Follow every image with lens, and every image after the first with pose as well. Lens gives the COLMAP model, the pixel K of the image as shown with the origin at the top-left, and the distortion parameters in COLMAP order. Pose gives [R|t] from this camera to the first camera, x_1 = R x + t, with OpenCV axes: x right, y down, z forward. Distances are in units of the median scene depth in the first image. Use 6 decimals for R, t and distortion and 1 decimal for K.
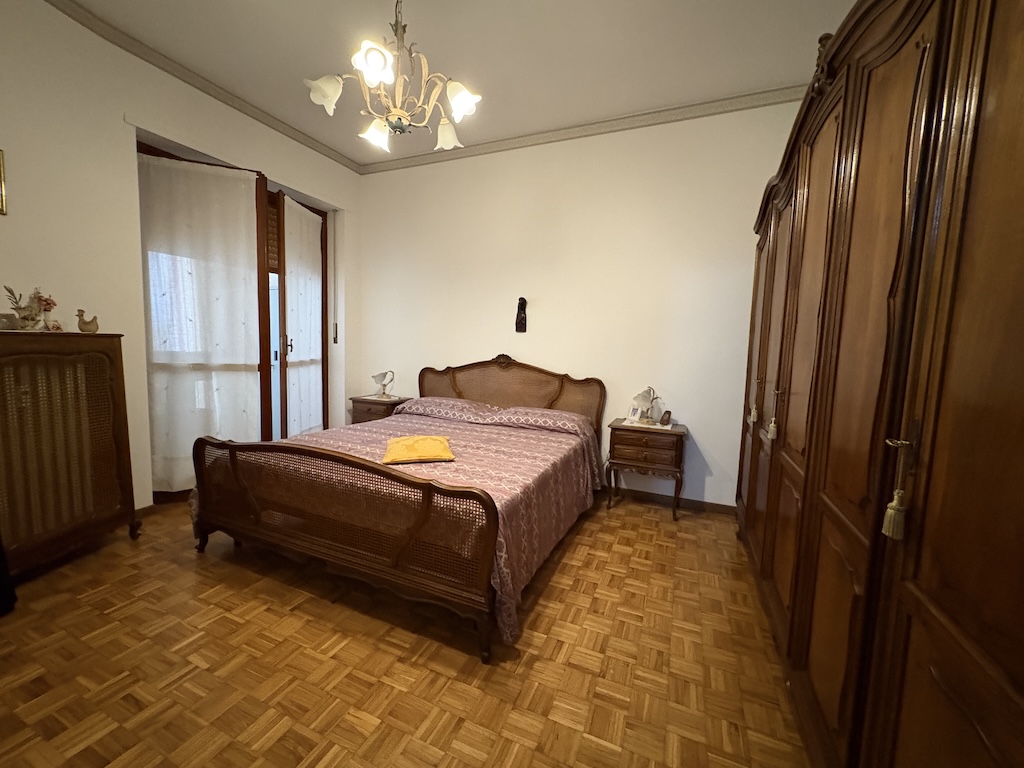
lens RADIAL K [[413.3, 0, 512.0], [0, 413.3, 384.0], [0, 0, 1]] dist [-0.002206, -0.000251]
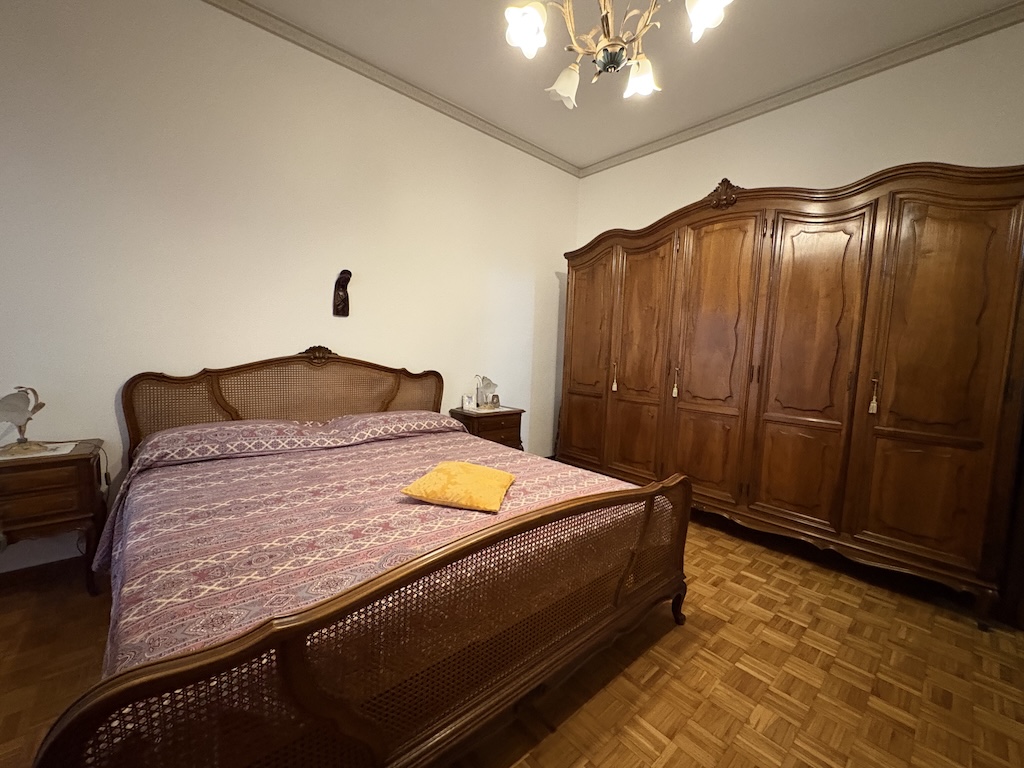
lens RADIAL K [[413.3, 0, 512.0], [0, 413.3, 384.0], [0, 0, 1]] dist [-0.002206, -0.000251]
pose [[0.421186, -0.096426, 0.901834, -0.558047], [0.063330, 0.995032, 0.076814, -0.043058], [-0.904761, 0.024760, 0.425200, 0.424869]]
